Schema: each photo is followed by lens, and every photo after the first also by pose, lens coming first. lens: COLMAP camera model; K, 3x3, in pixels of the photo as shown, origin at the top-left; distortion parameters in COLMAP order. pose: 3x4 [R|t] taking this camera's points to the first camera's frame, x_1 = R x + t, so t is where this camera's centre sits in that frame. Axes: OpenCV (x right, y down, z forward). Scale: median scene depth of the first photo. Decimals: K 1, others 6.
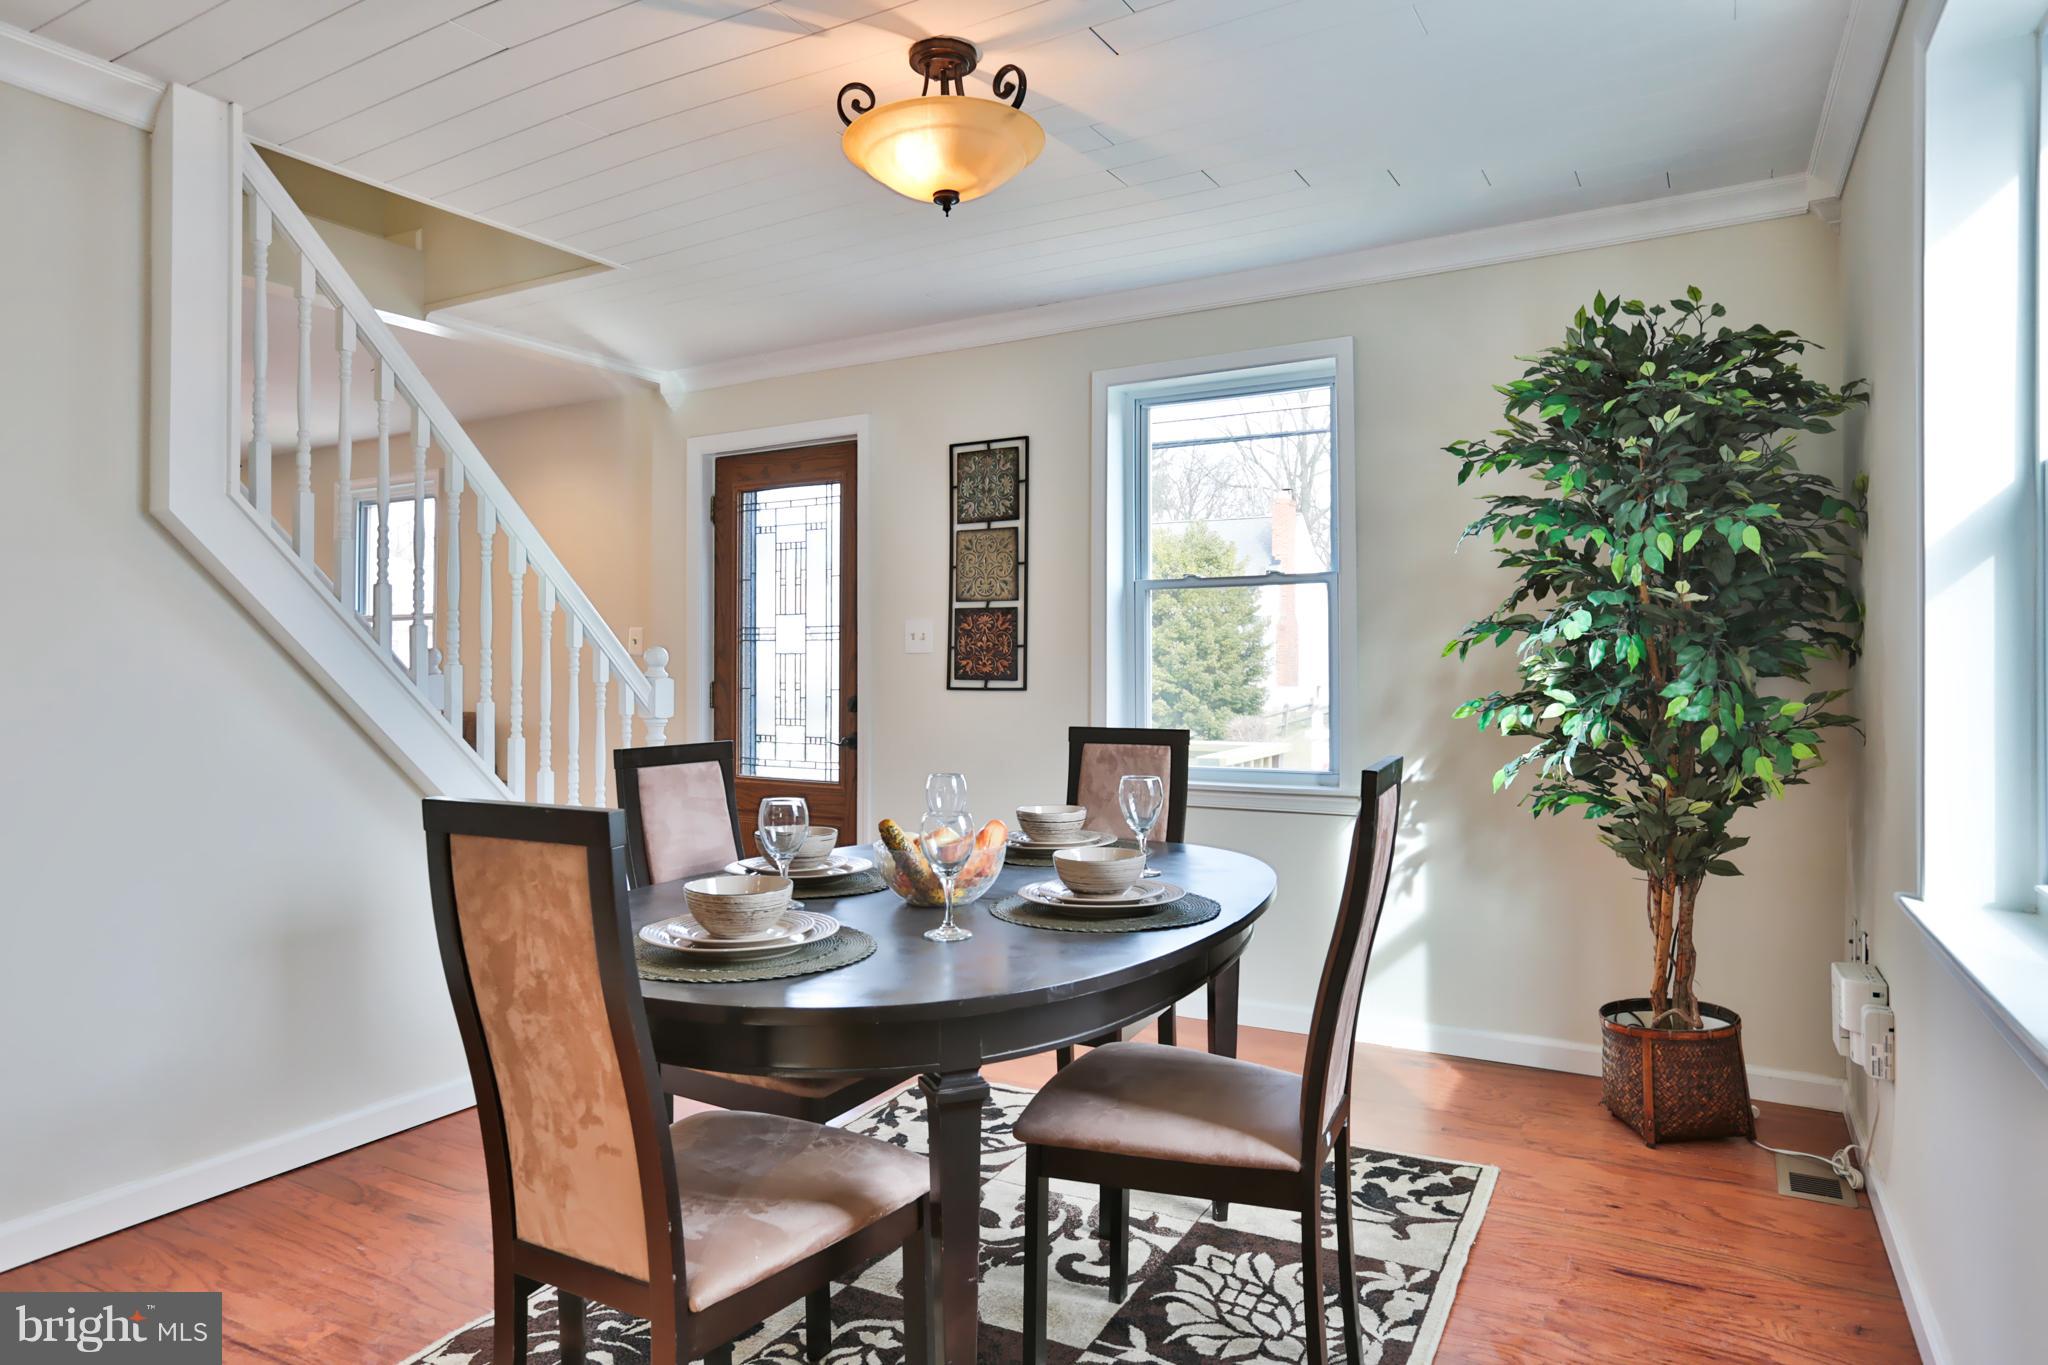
lens RADIAL K [[1240.5, 0, 1031.9], [0, 1240.5, 671.2], [0, 0, 1]] dist [-0.022632, 0.012317]
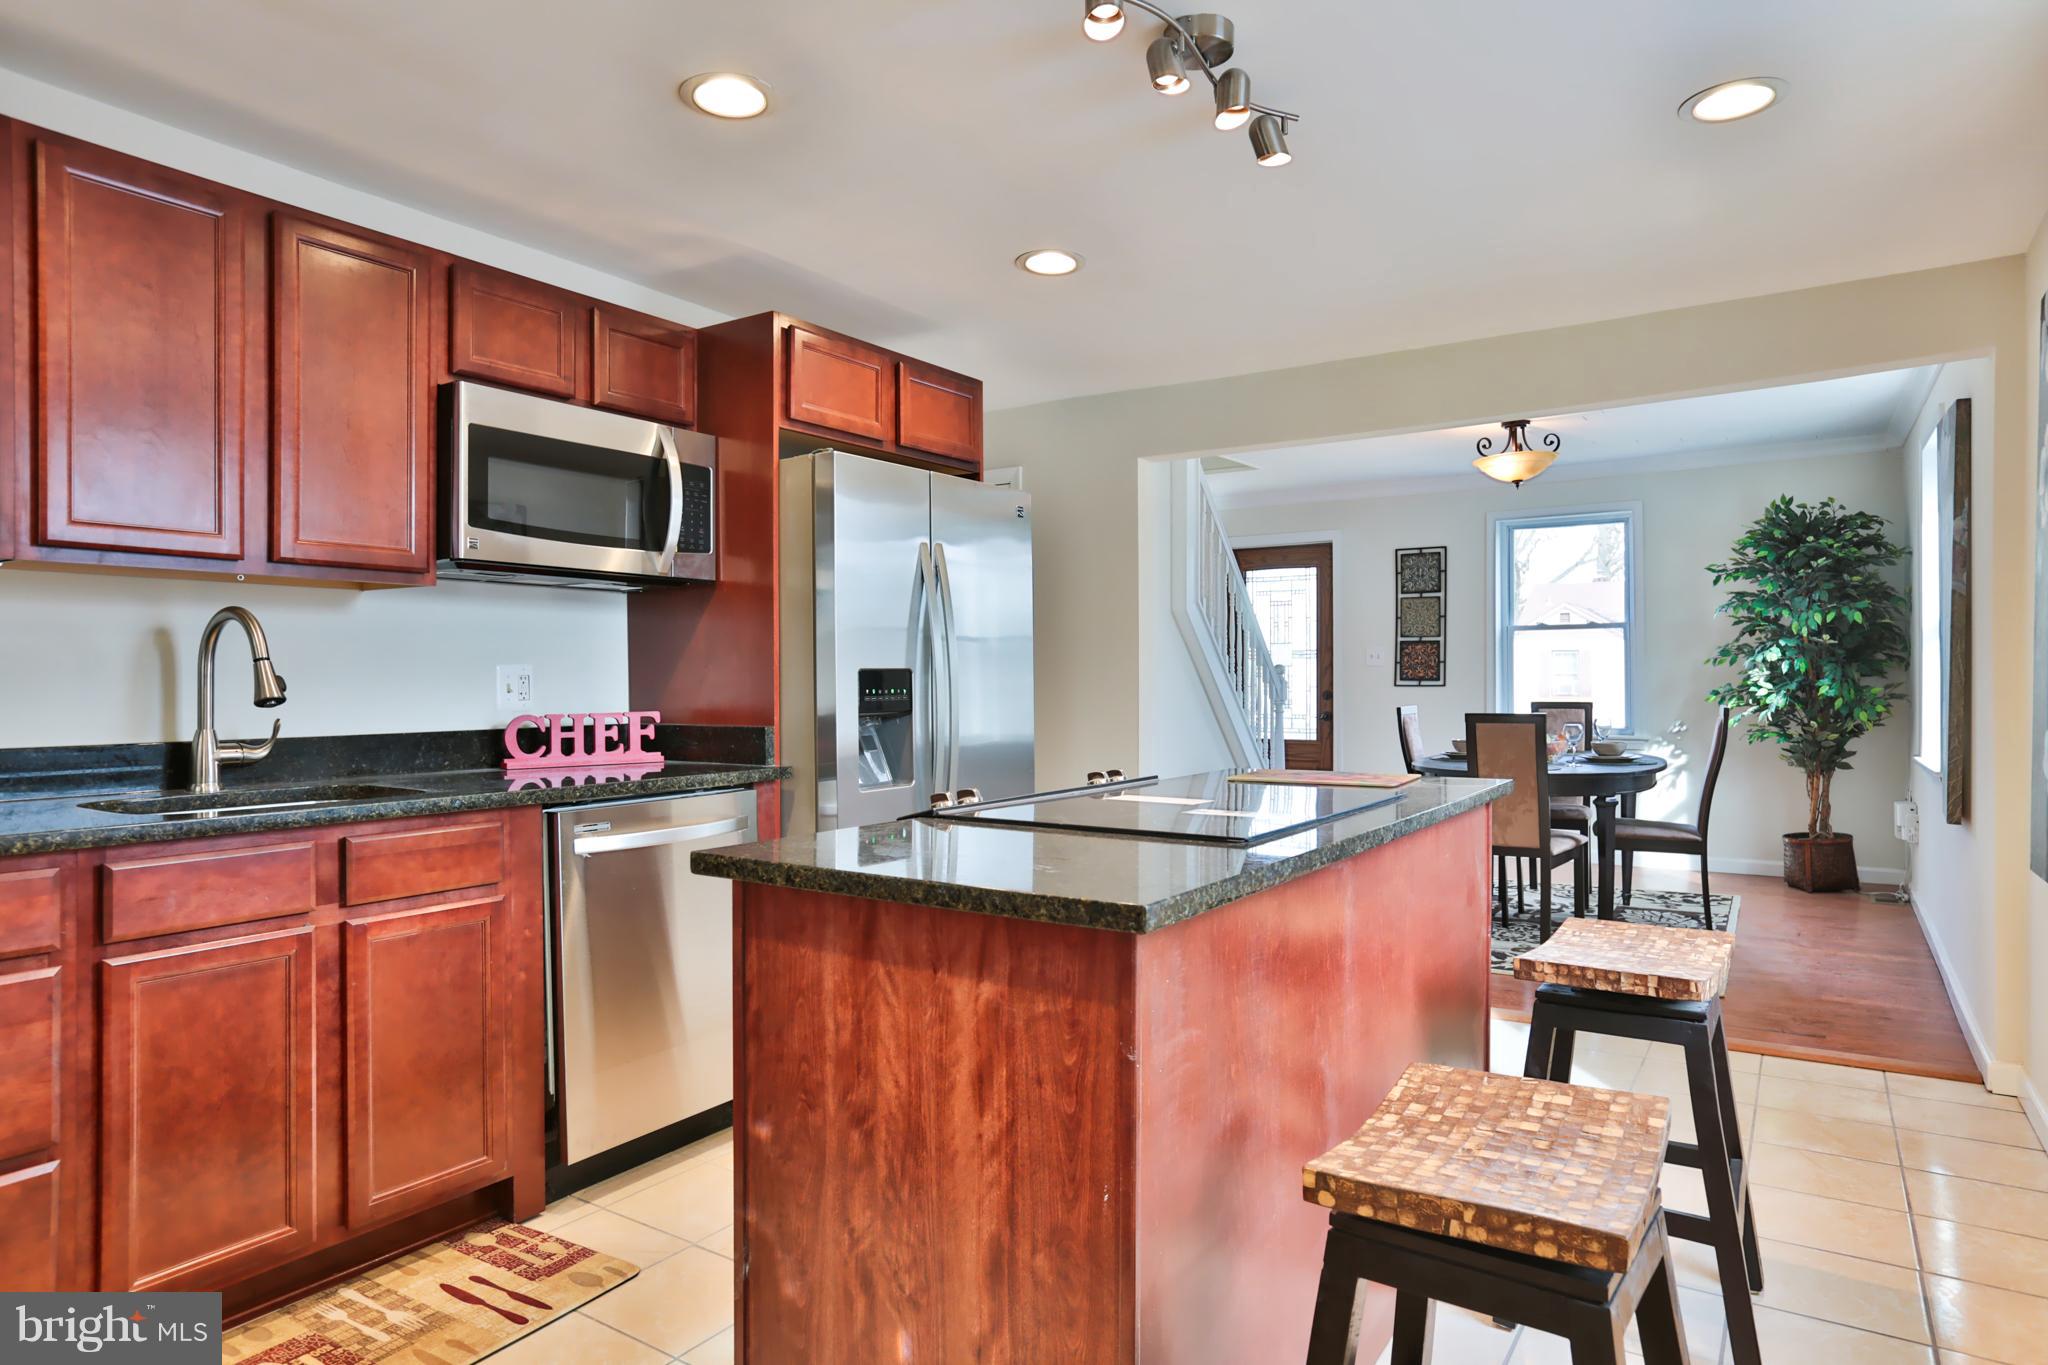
lens RADIAL K [[1240.5, 0, 1034.4], [0, 1240.5, 687.3], [0, 0, 1]] dist [-0.022632, 0.012317]
pose [[0.998042, -0.005201, -0.062327, -0.690611], [0.005887, 0.999924, 0.010838, -0.008218], [0.062266, -0.011184, 0.997997, -1.188935]]
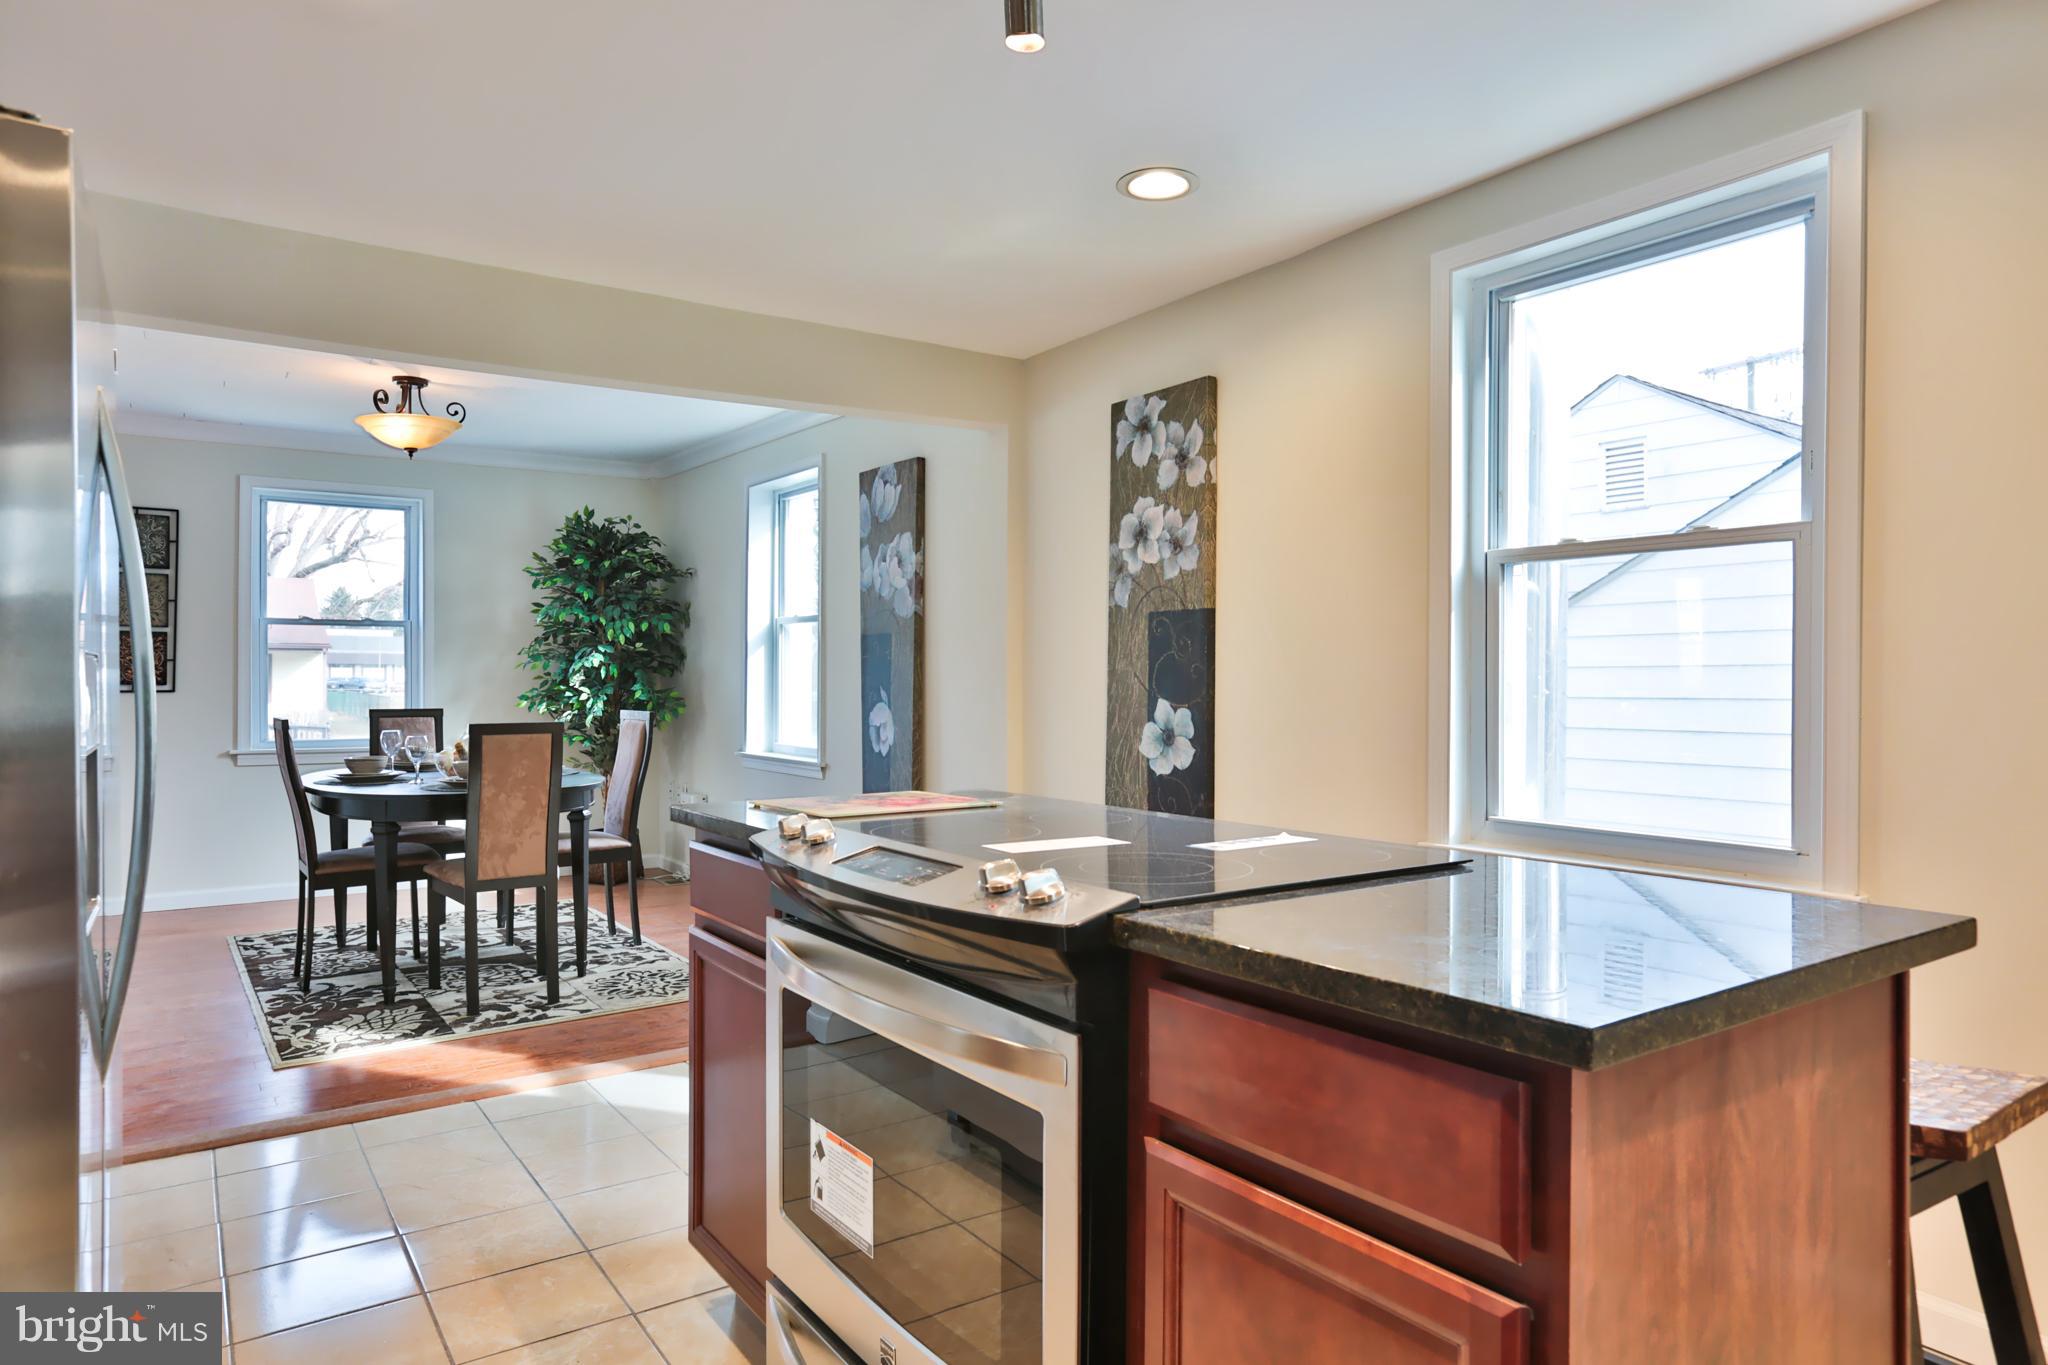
lens RADIAL K [[1240.5, 0, 1032.9], [0, 1240.5, 674.9], [0, 0, 1]] dist [-0.022632, 0.012317]
pose [[0.428808, 0.005040, 0.903381, -1.176524], [-0.004486, 0.999984, -0.003450, -0.004566], [-0.903384, -0.002573, 0.428824, -0.652123]]
